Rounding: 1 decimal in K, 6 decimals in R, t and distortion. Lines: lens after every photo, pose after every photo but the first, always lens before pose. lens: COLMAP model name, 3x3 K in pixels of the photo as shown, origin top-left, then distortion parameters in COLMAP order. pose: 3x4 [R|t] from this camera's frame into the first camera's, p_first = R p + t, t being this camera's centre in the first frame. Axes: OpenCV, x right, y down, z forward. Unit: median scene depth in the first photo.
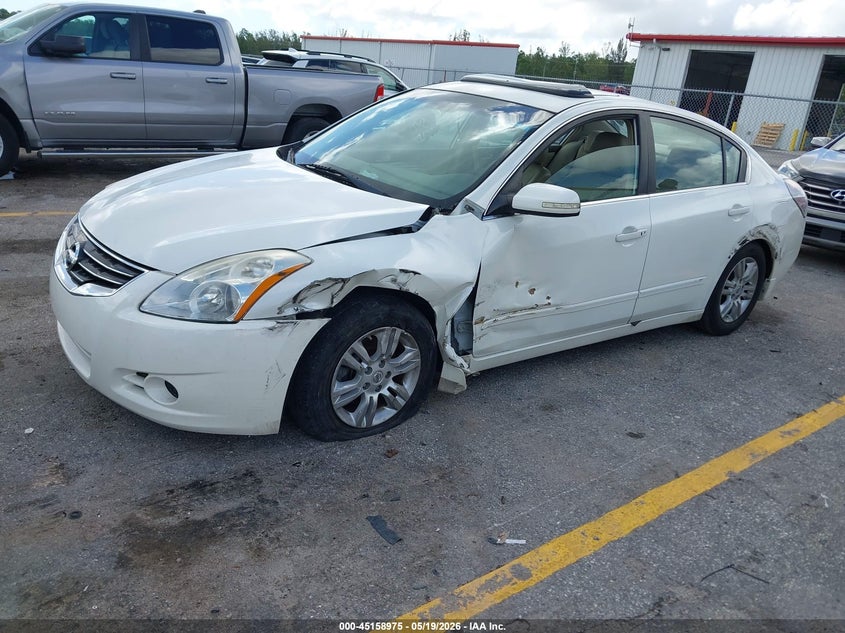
lens RADIAL K [[689.9, 0, 426.6], [0, 689.9, 318.2], [0, 0, 1]] dist [0.010165, -0.002410]
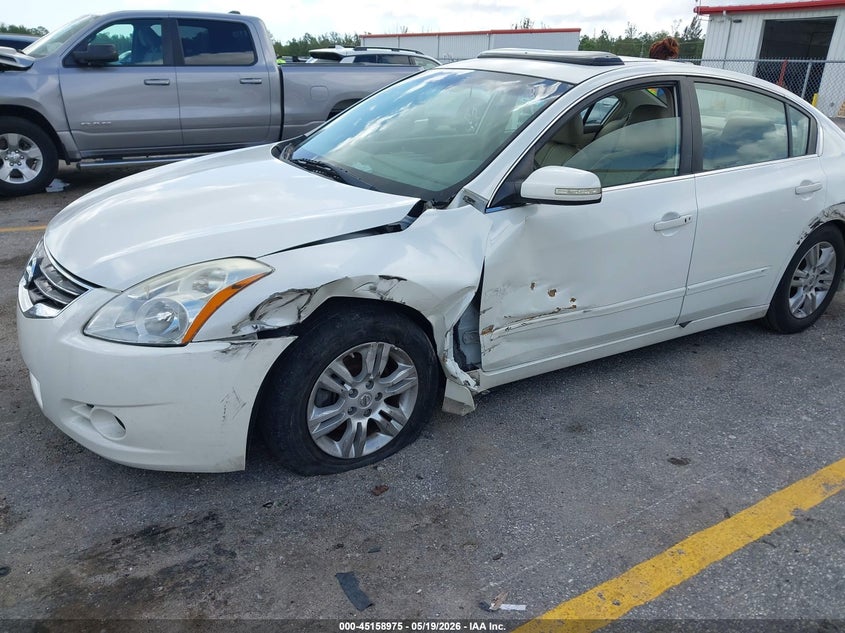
lens RADIAL K [[691.3, 0, 425.3], [0, 691.3, 315.1], [0, 0, 1]] dist [-0.003480, 0.007997]
pose [[0.993999, -0.028831, -0.105524, 0.091130], [0.029183, 0.999572, 0.001795, -0.018827], [0.105427, -0.004864, 0.994415, 0.136290]]
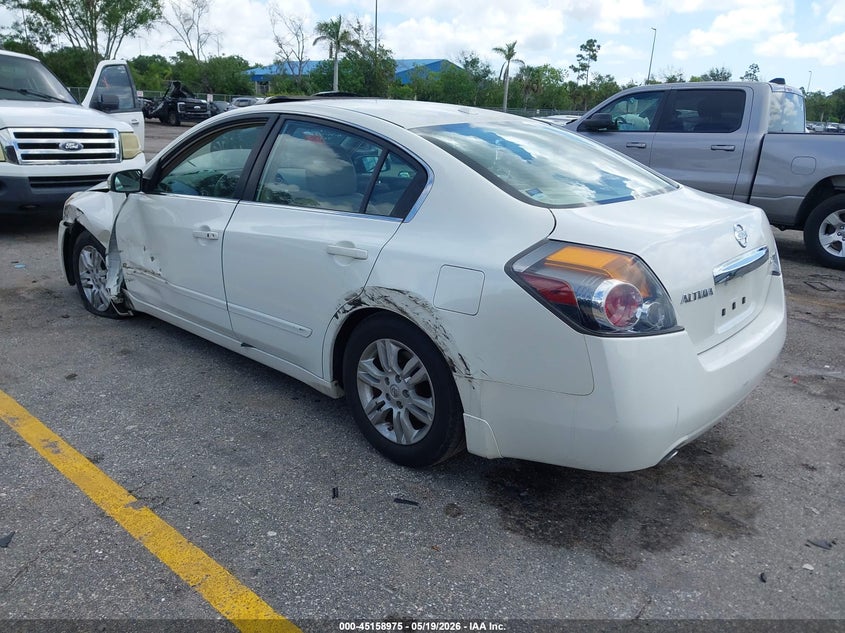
lens RADIAL K [[689.9, 0, 426.6], [0, 689.9, 318.2], [0, 0, 1]] dist [0.010165, -0.002410]
pose [[0.161357, 0.191730, -0.968093, 1.528195], [-0.344289, 0.930255, 0.126852, -0.280308], [0.924894, 0.312835, 0.216113, 1.287547]]
